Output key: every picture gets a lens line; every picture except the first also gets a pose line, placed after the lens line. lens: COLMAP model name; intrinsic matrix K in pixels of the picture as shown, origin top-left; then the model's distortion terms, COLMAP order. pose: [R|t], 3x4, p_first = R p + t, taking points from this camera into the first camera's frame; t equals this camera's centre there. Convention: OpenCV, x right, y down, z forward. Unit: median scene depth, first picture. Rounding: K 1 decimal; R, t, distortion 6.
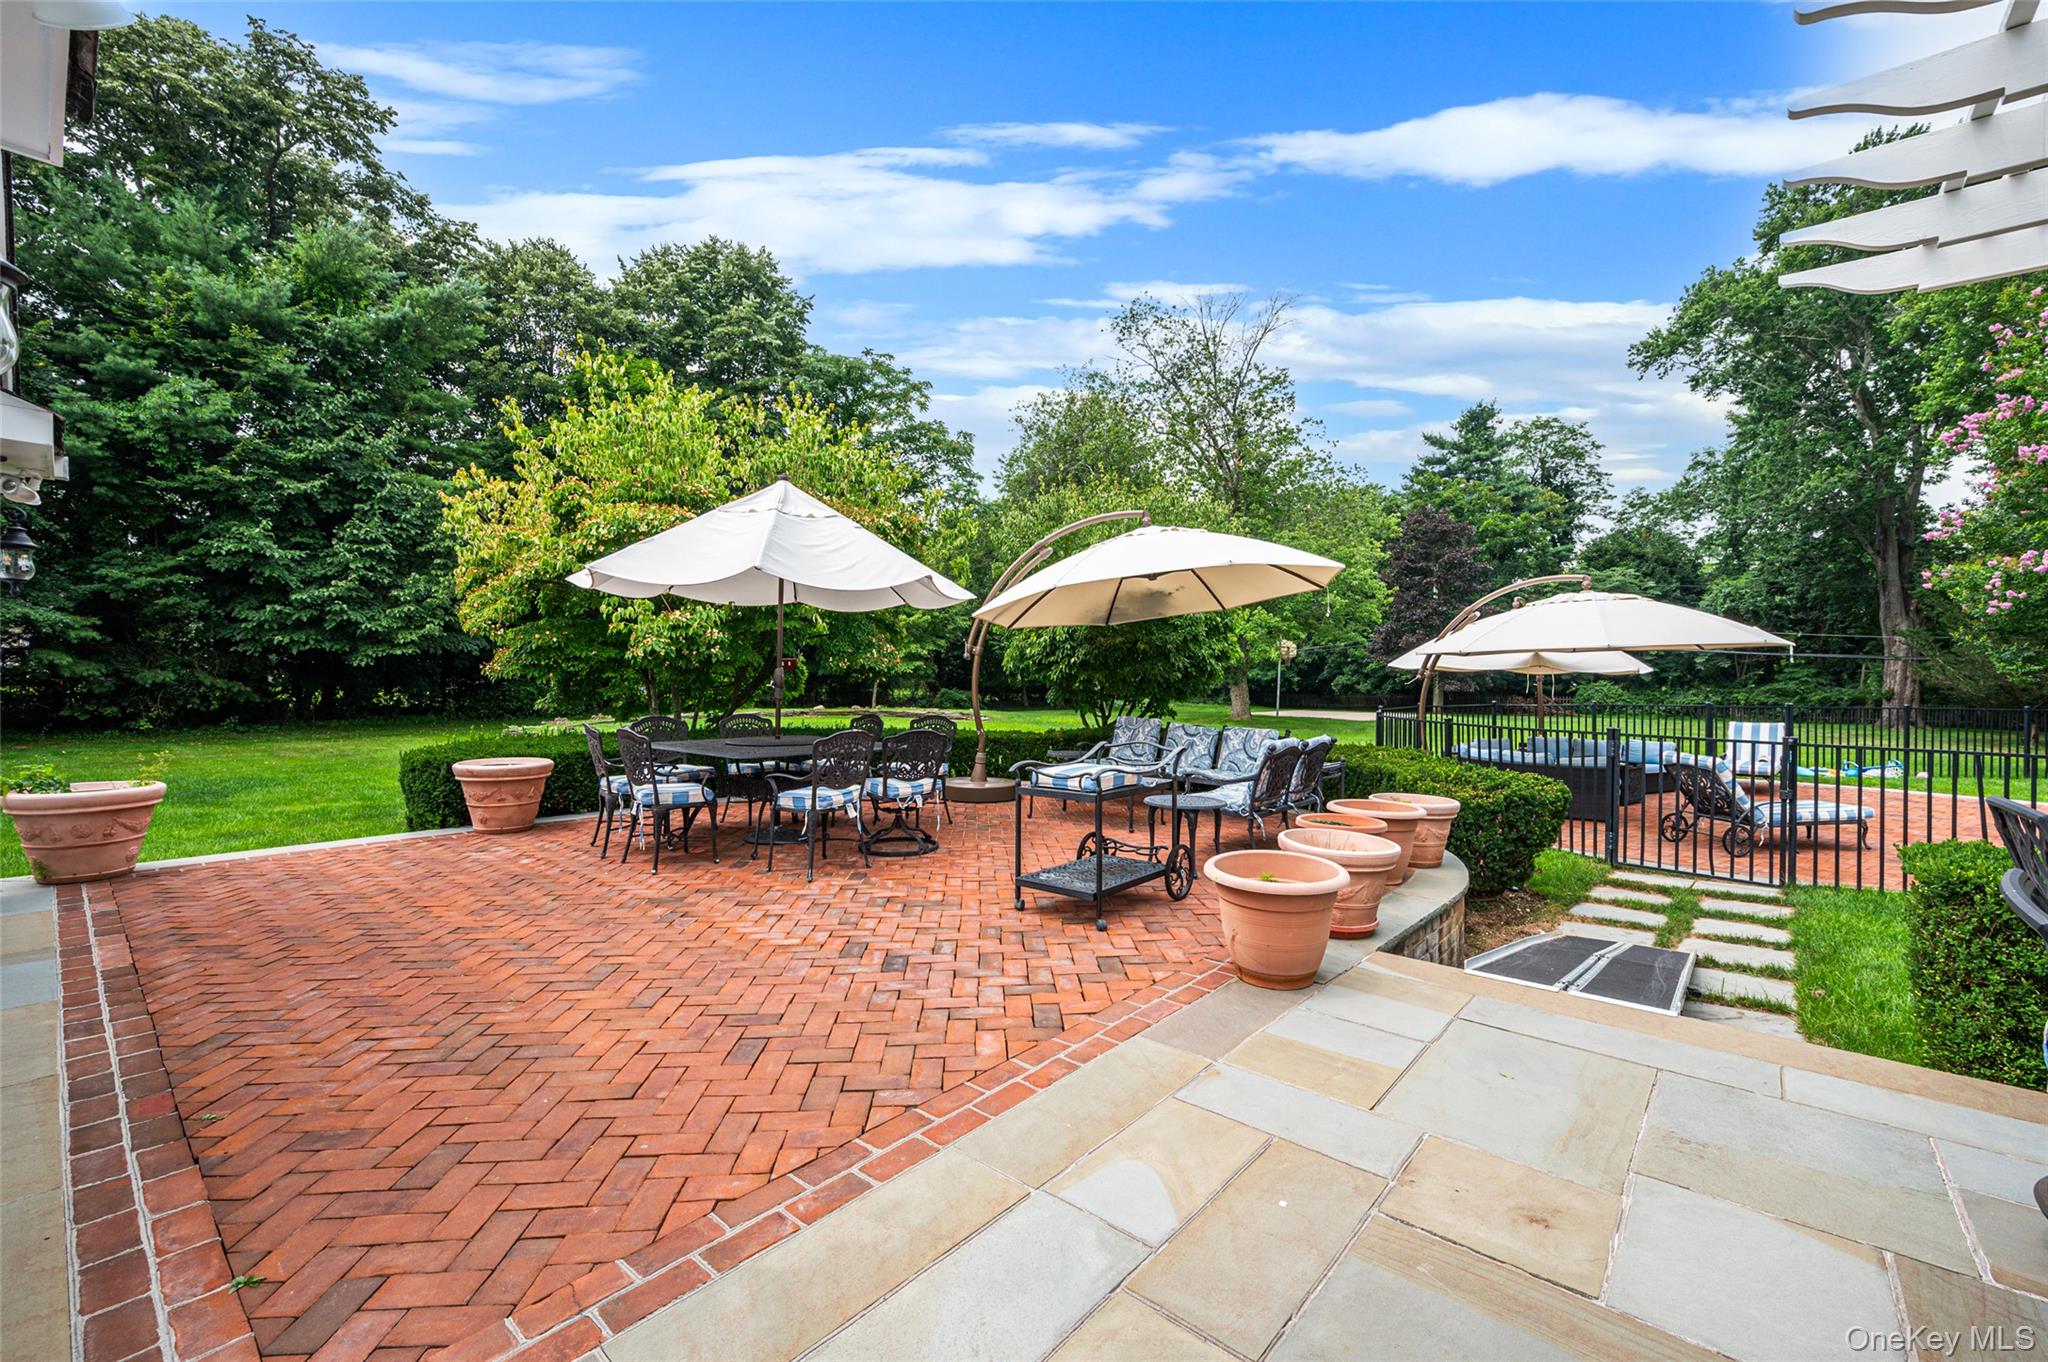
lens RADIAL K [[842.5, 0, 1011.9], [0, 842.5, 676.2], [0, 0, 1]] dist [-0.000107, 0.000027]
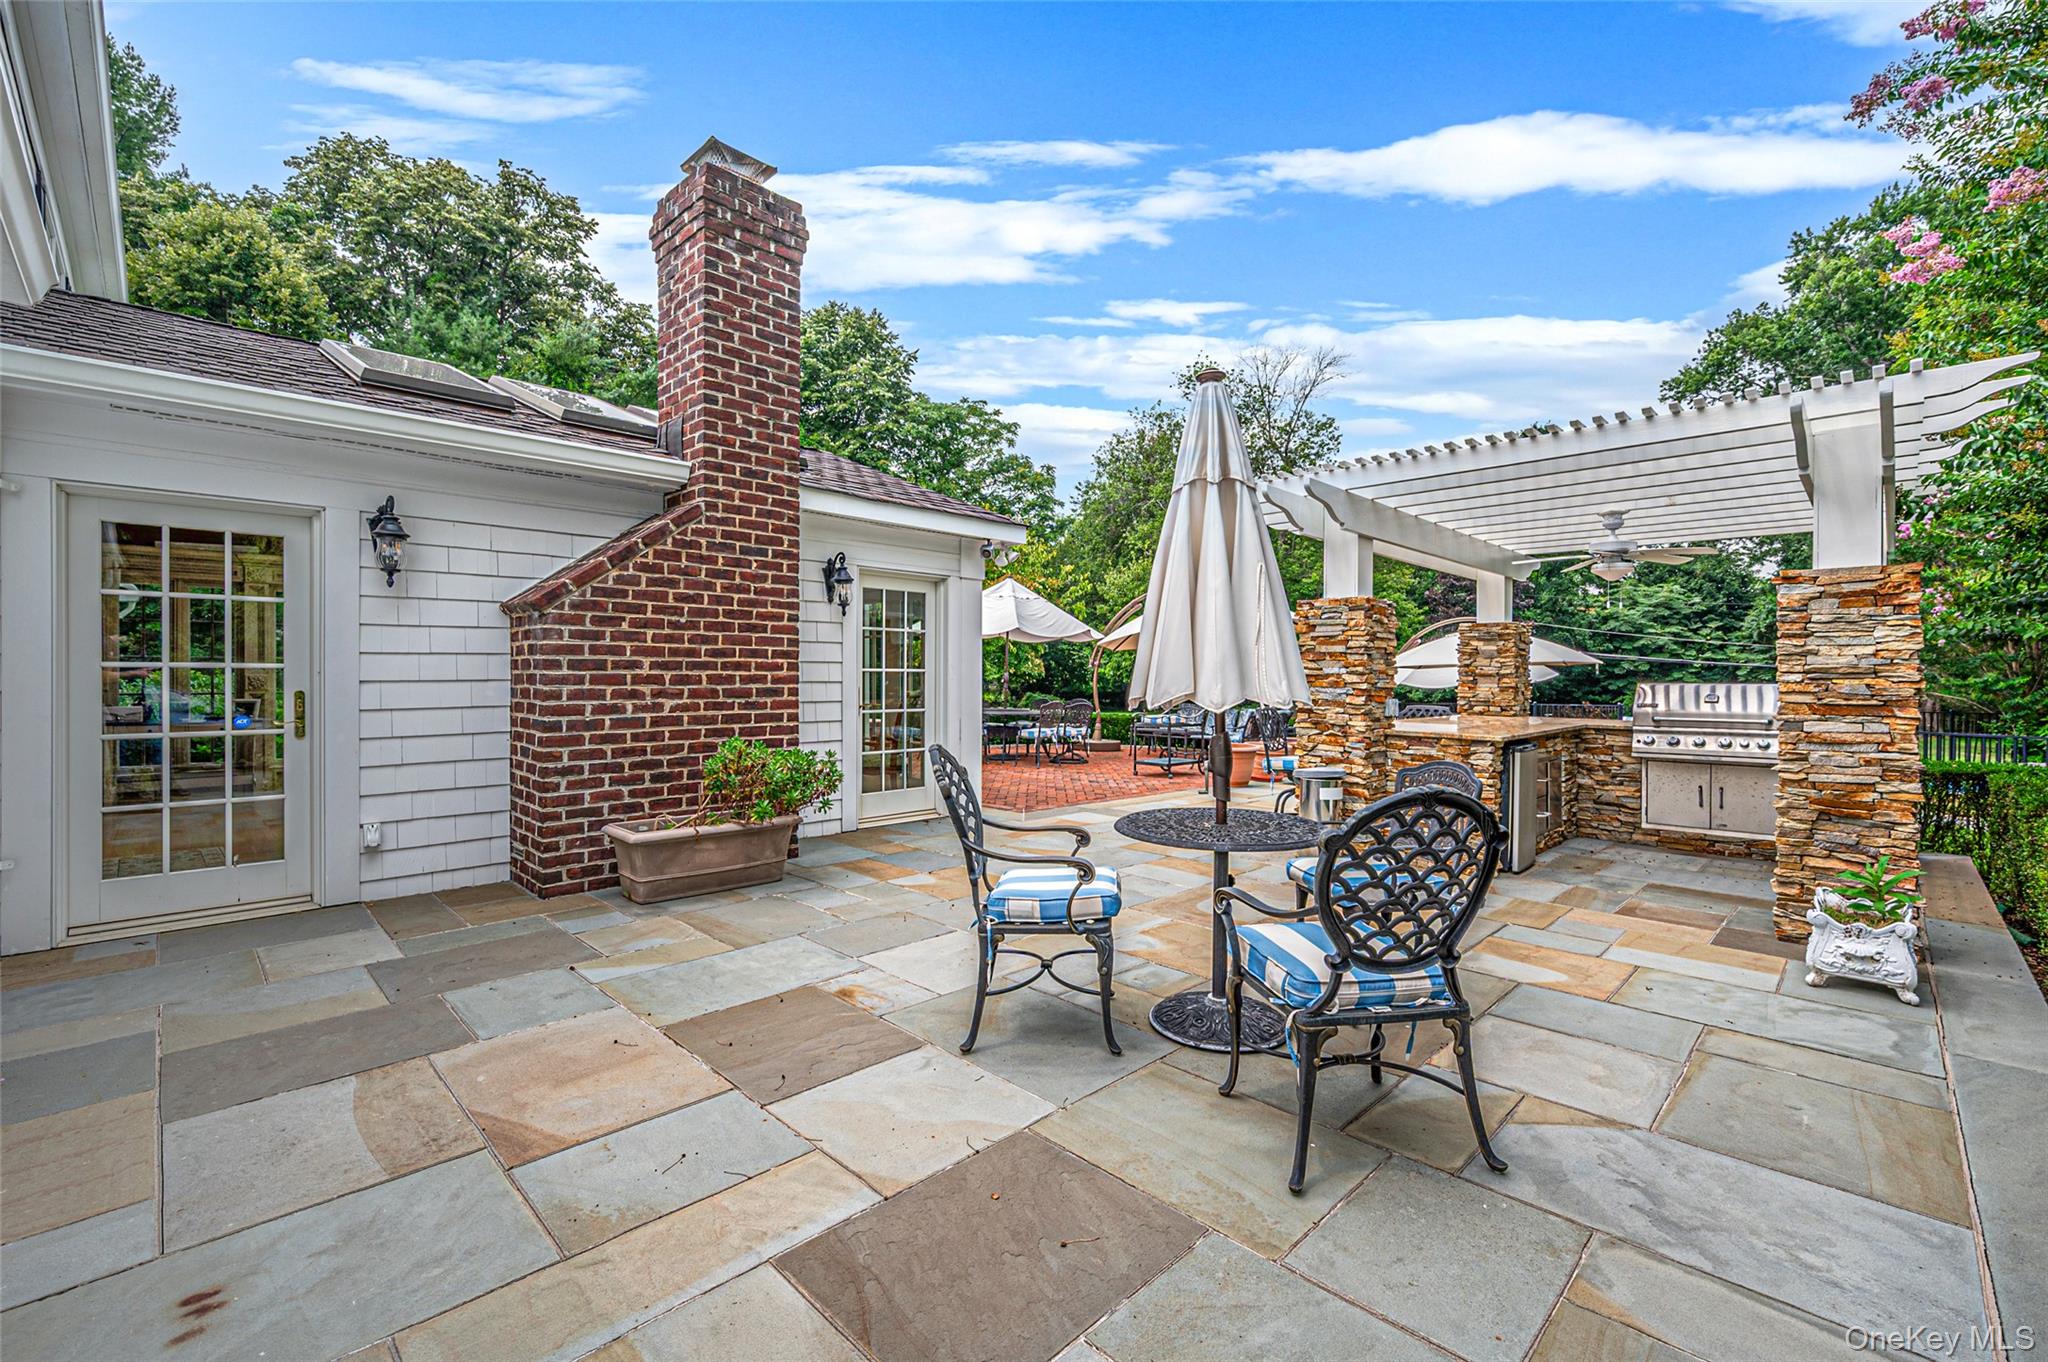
lens RADIAL K [[842.5, 0, 1032.2], [0, 842.5, 671.7], [0, 0, 1]] dist [-0.000107, 0.000027]
pose [[0.998516, 0.007577, -0.053921, -0.021137], [-0.008335, 0.999869, -0.013844, 0.002982], [0.053809, 0.014272, 0.998449, -0.189826]]
